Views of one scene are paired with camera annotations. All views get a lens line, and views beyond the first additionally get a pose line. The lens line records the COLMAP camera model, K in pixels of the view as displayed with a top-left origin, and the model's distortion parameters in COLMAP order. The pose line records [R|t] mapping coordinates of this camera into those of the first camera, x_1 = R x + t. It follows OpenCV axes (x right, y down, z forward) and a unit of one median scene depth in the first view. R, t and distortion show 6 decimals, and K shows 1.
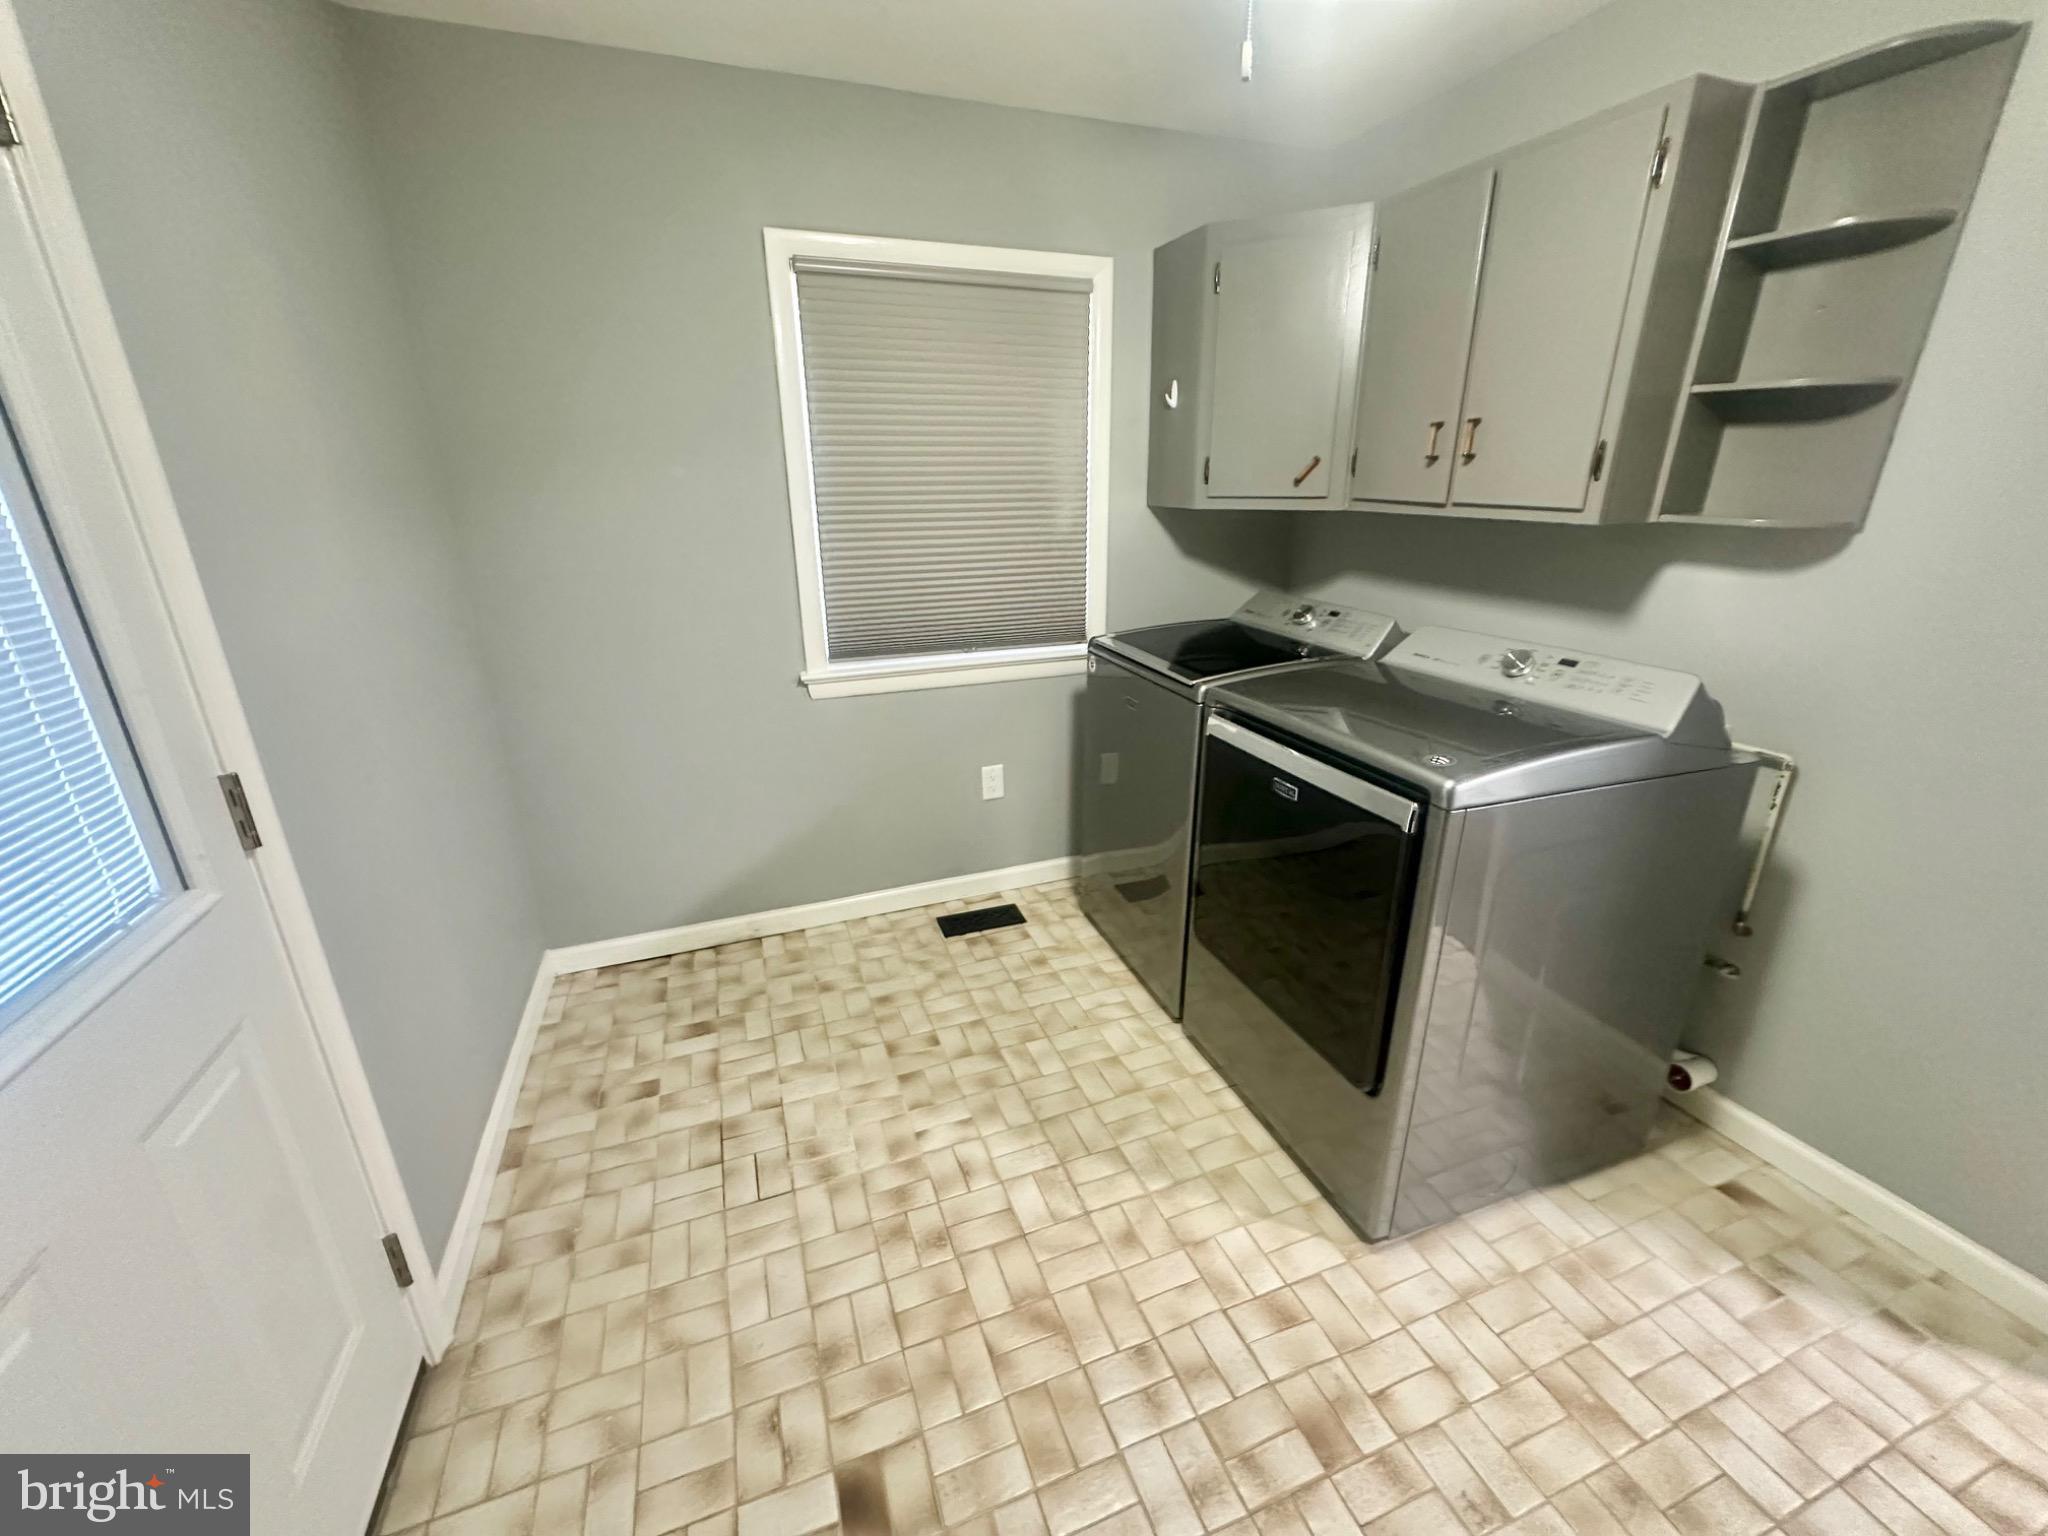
lens RADIAL K [[814.8, 0, 1024.0], [0, 814.8, 768.0], [0, 0, 1]] dist [-0.004817, 0.000236]
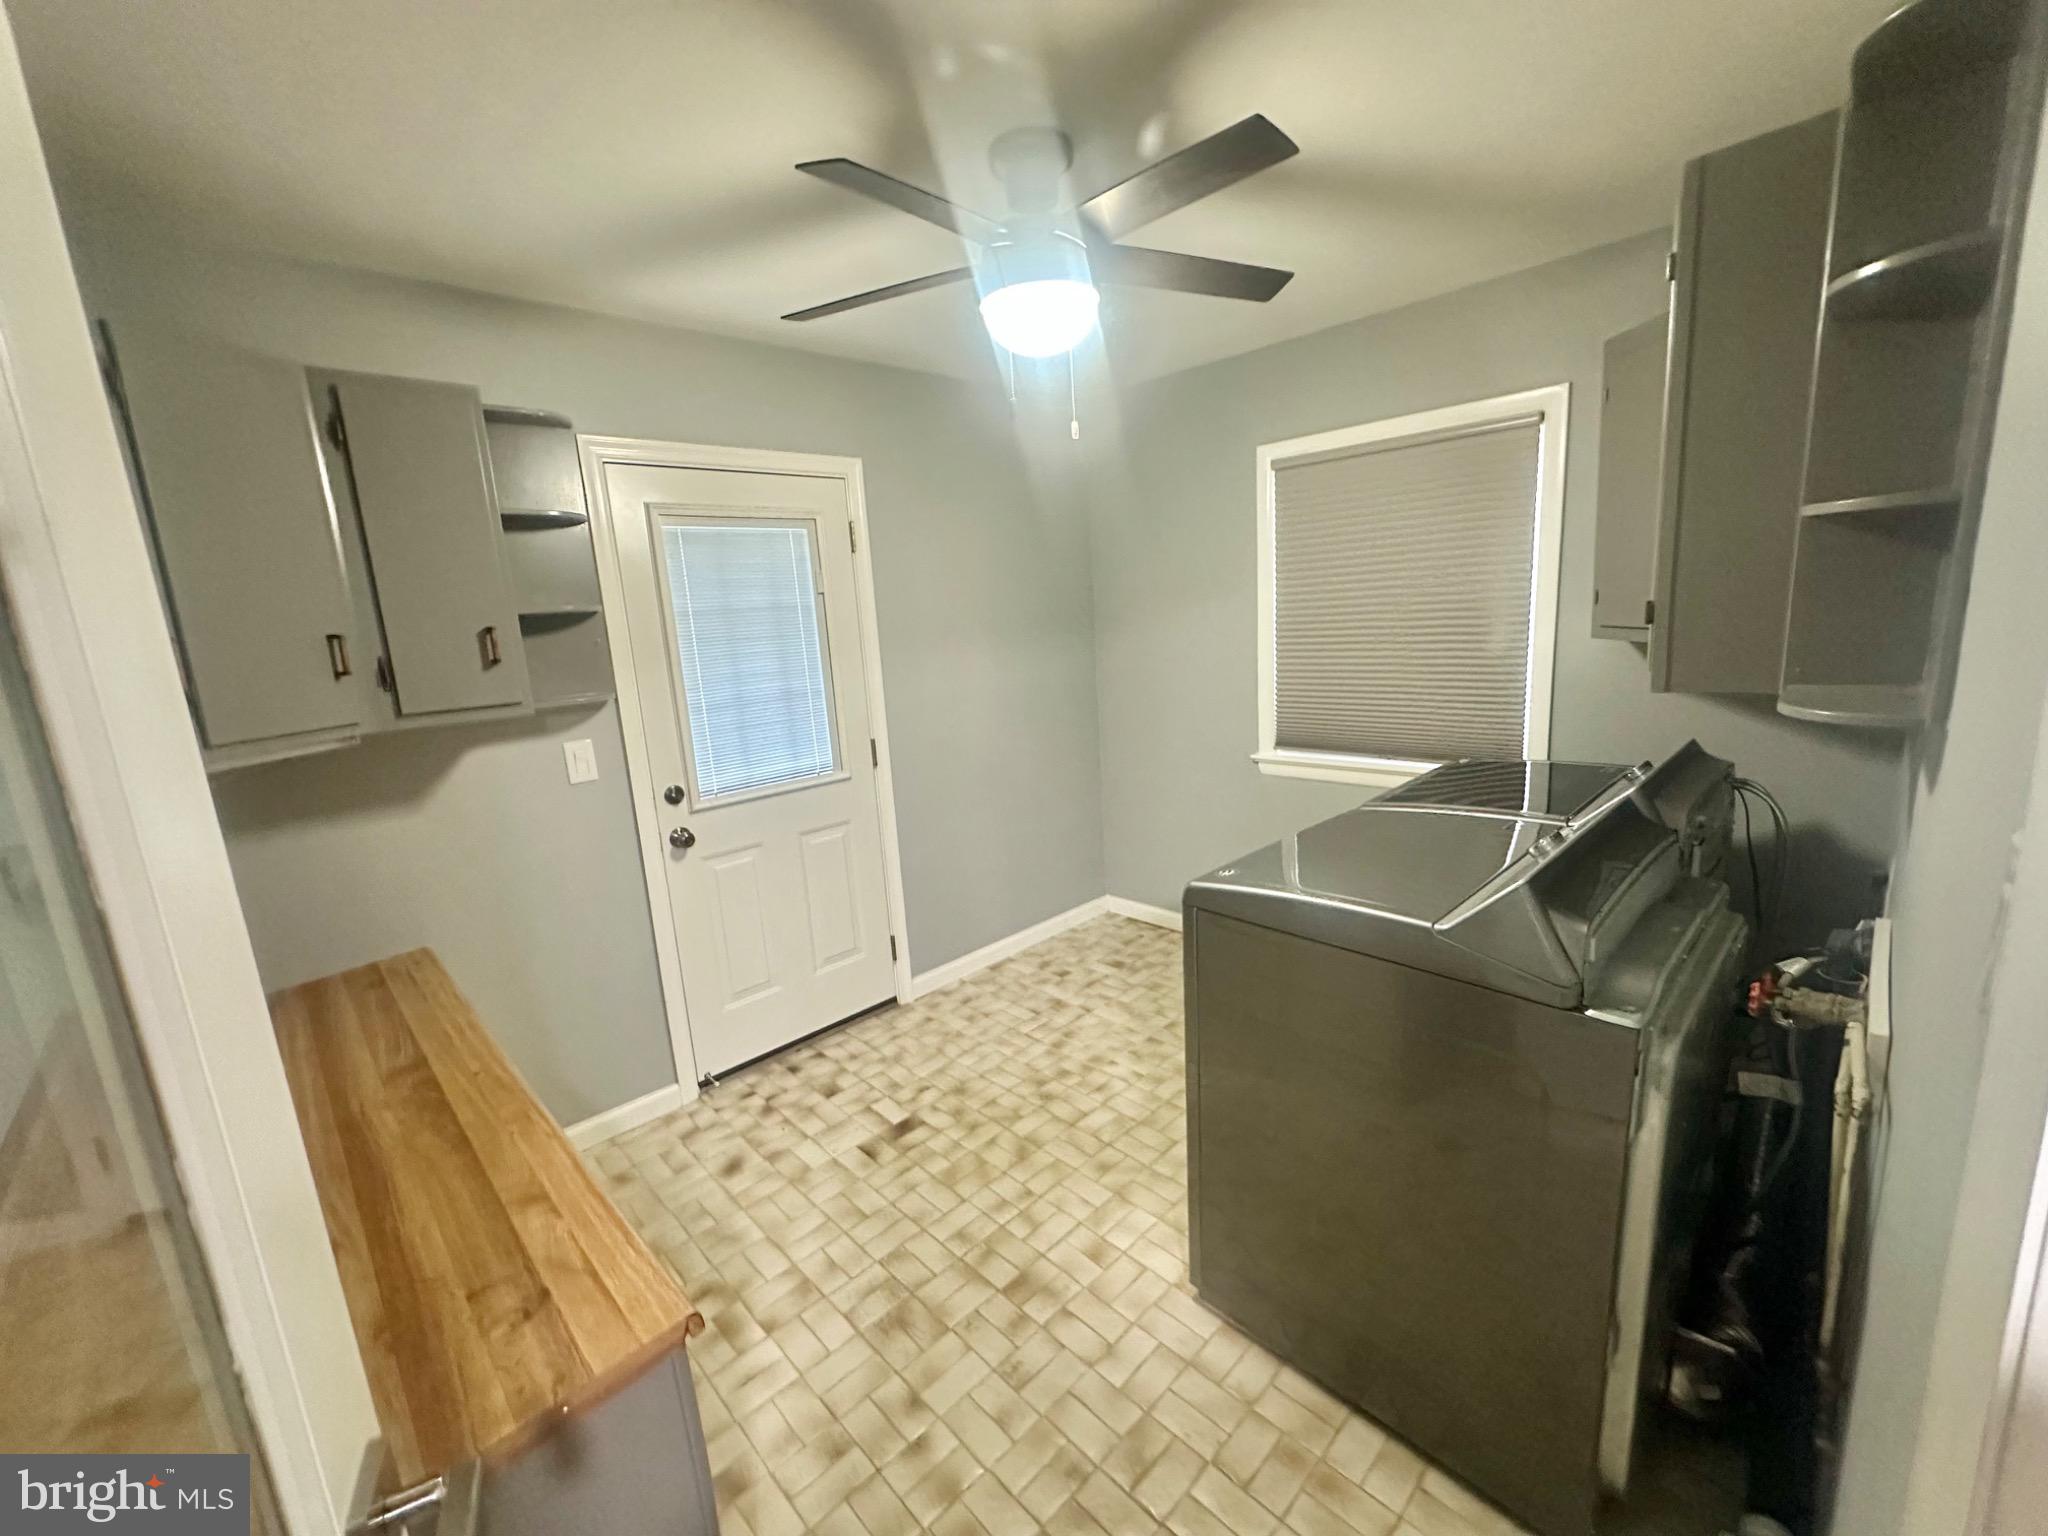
lens RADIAL K [[816.3, 0, 1023.5], [0, 816.3, 769.9], [0, 0, 1]] dist [-0.004781, 0.000574]
pose [[0.401120, 0.164785, -0.901082, 1.219879], [-0.241870, 0.967829, 0.069322, -0.141714], [0.883517, 0.190138, 0.428072, 0.155170]]
